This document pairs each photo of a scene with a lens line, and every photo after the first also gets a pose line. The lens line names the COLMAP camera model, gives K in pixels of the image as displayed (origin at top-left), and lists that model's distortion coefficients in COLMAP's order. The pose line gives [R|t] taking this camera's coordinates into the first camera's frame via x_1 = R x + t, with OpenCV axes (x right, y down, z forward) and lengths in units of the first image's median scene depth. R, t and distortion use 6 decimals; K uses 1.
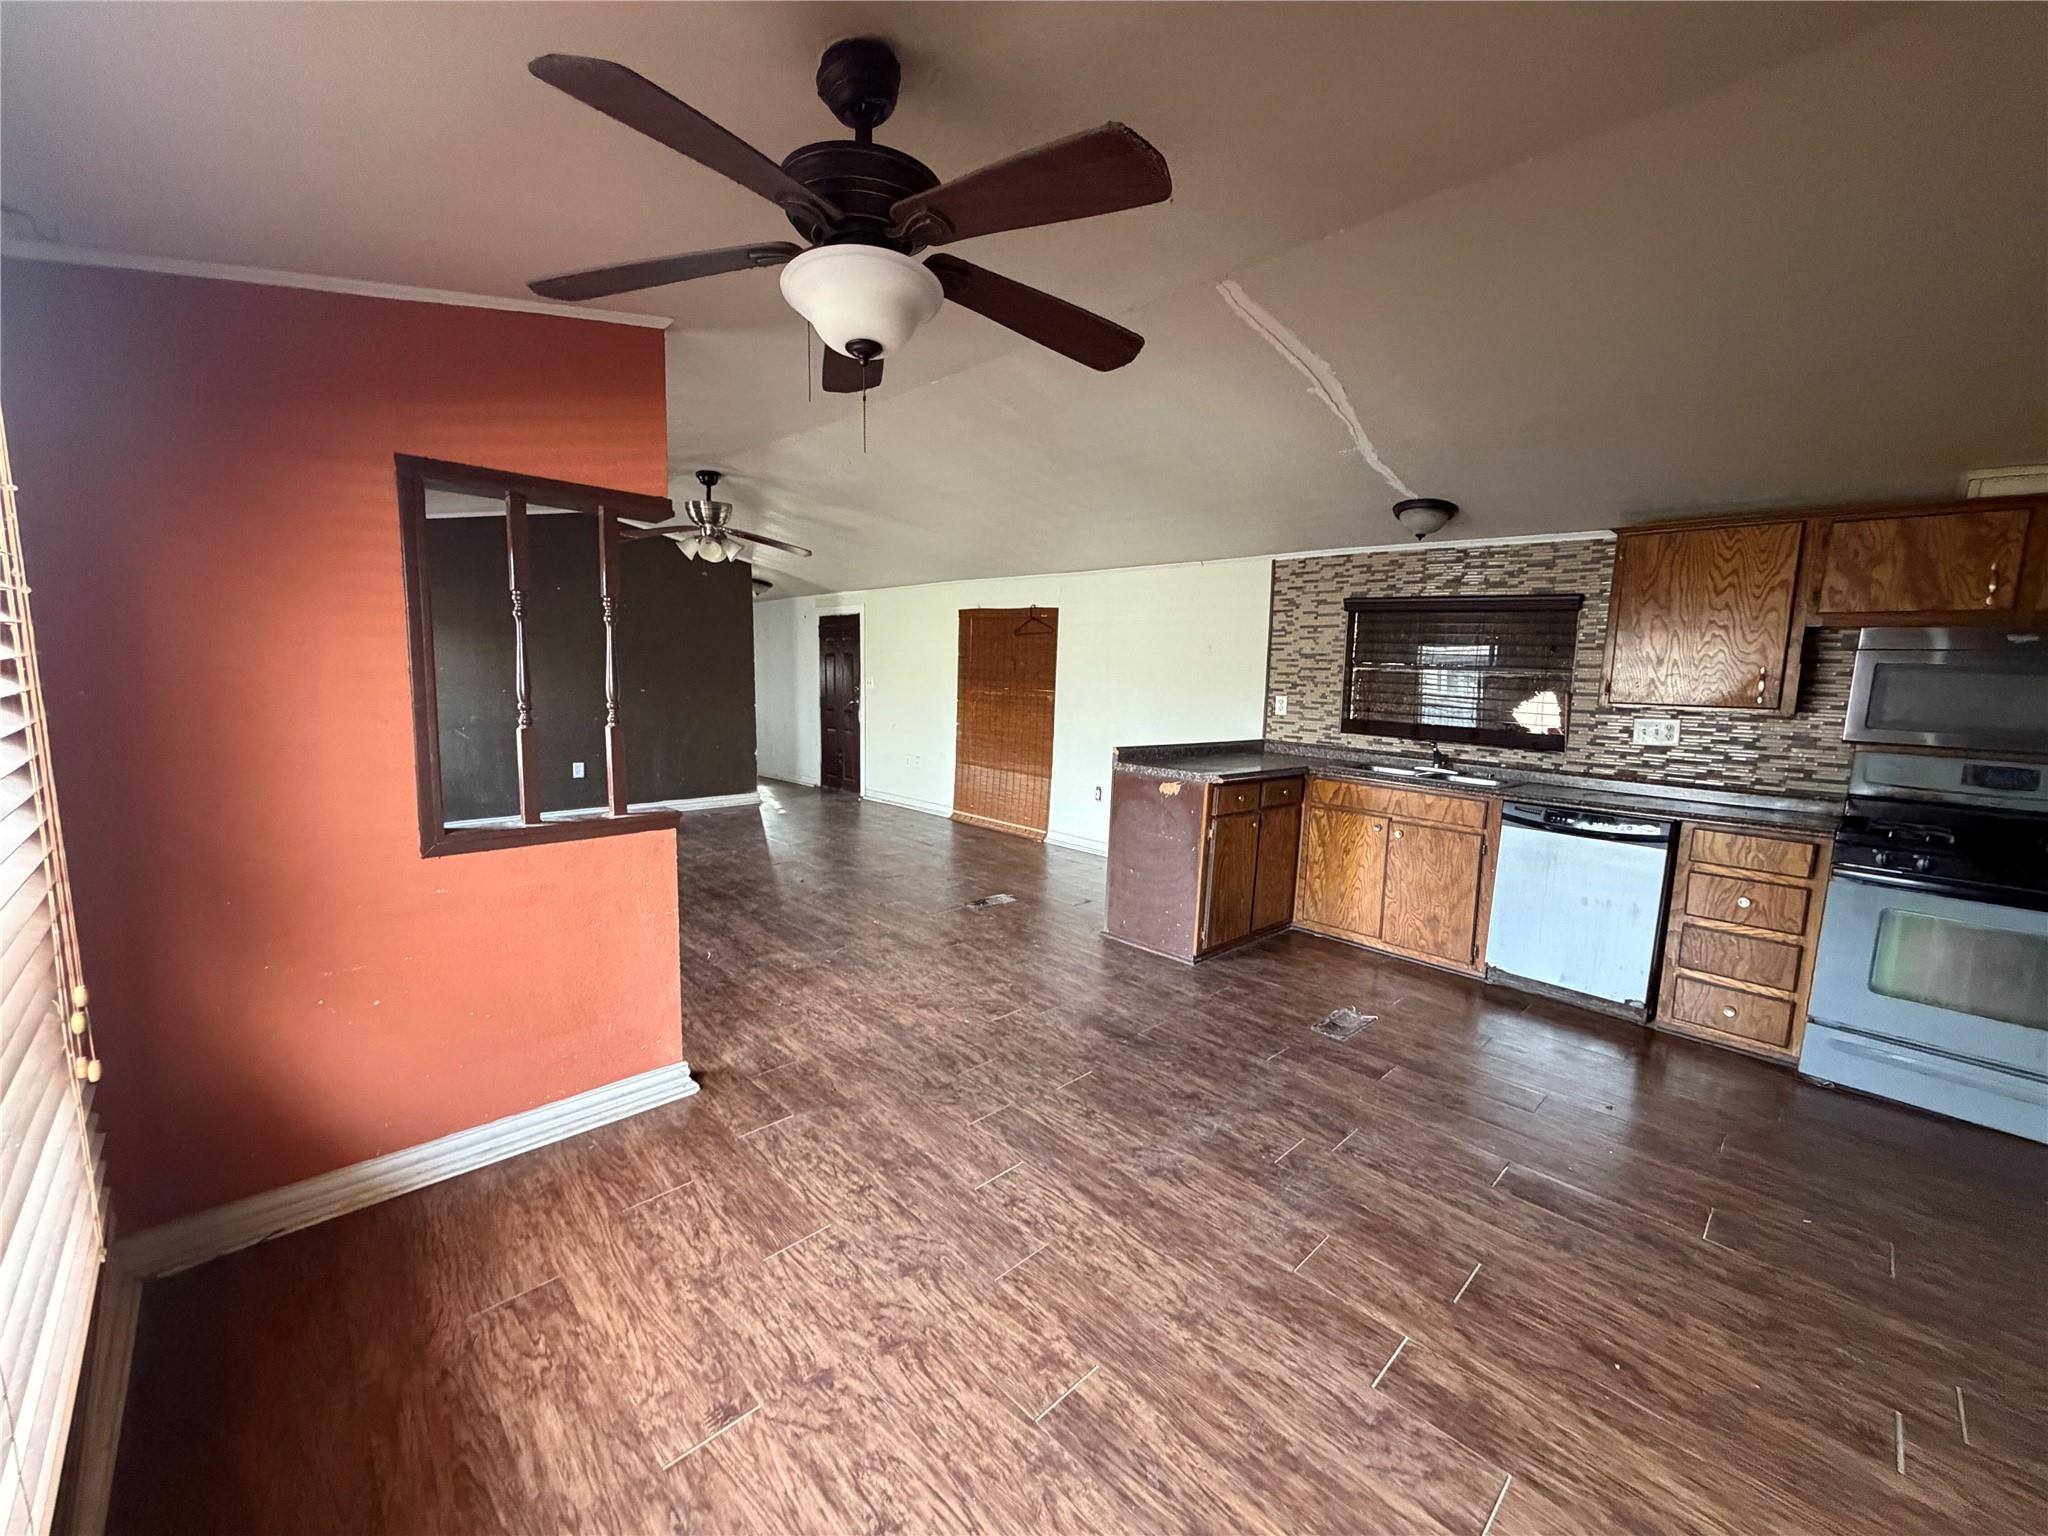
lens RADIAL K [[809.0, 0, 1025.3], [0, 809.0, 769.8], [0, 0, 1]] dist [-0.000596, -0.000094]
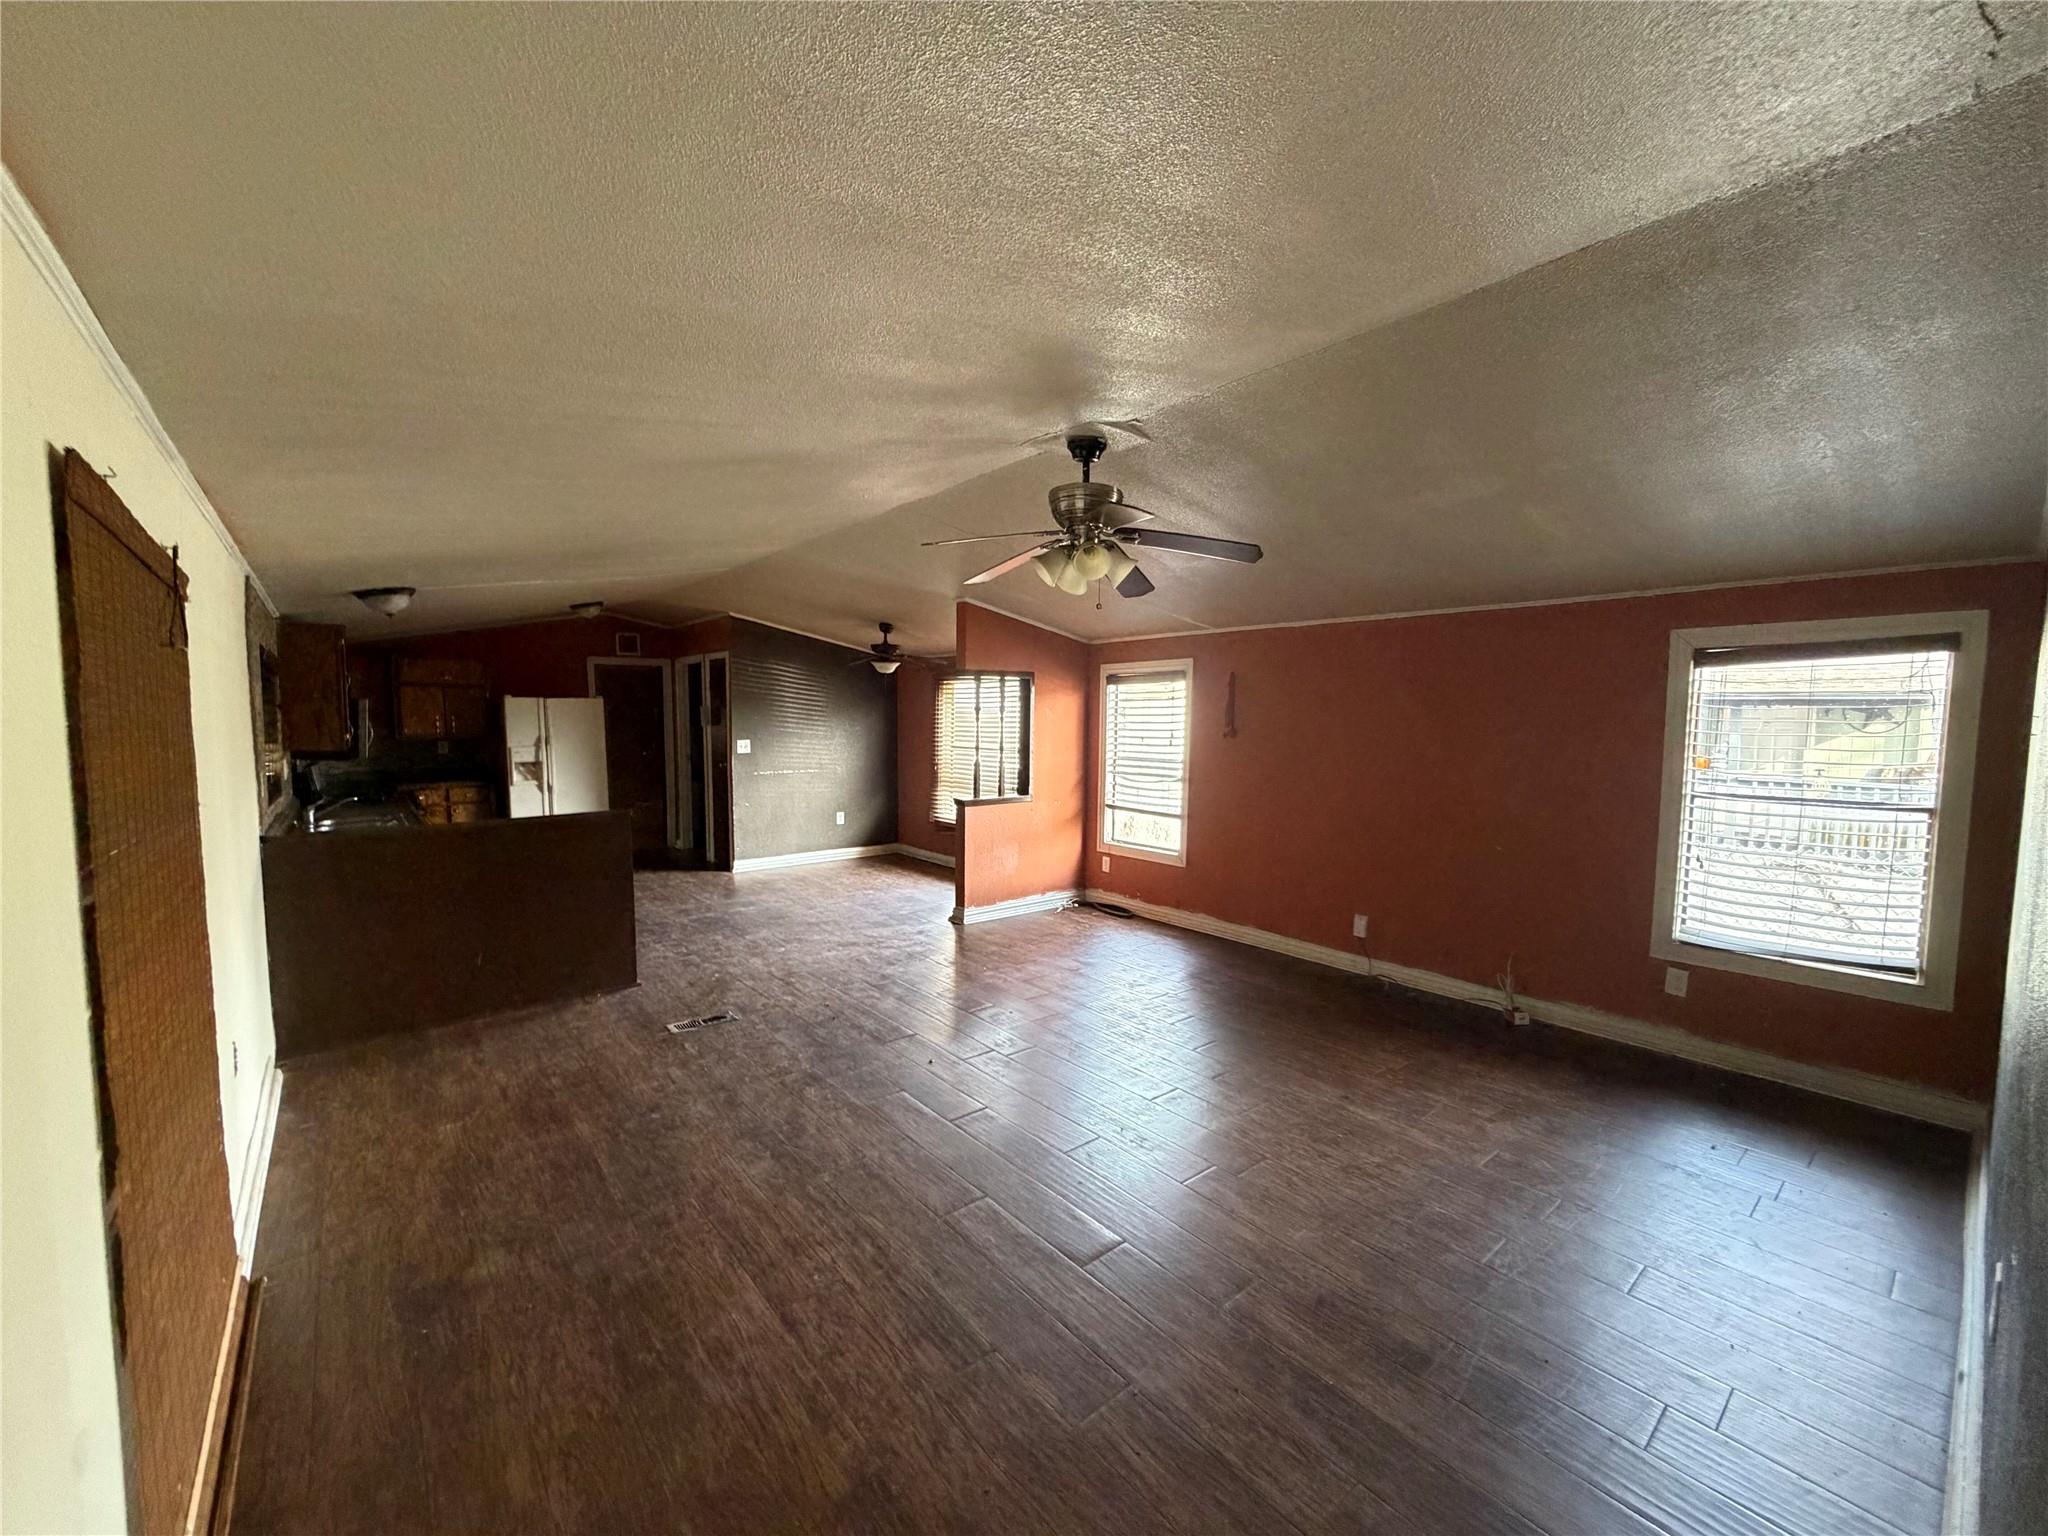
lens RADIAL K [[809.0, 0, 1021.1], [0, 809.0, 763.8], [0, 0, 1]] dist [-0.000596, -0.000094]
pose [[-0.996220, -0.041592, 0.076266, -0.542922], [-0.026727, 0.982095, 0.186480, -0.337108], [-0.082656, 0.183736, -0.979494, 2.229490]]
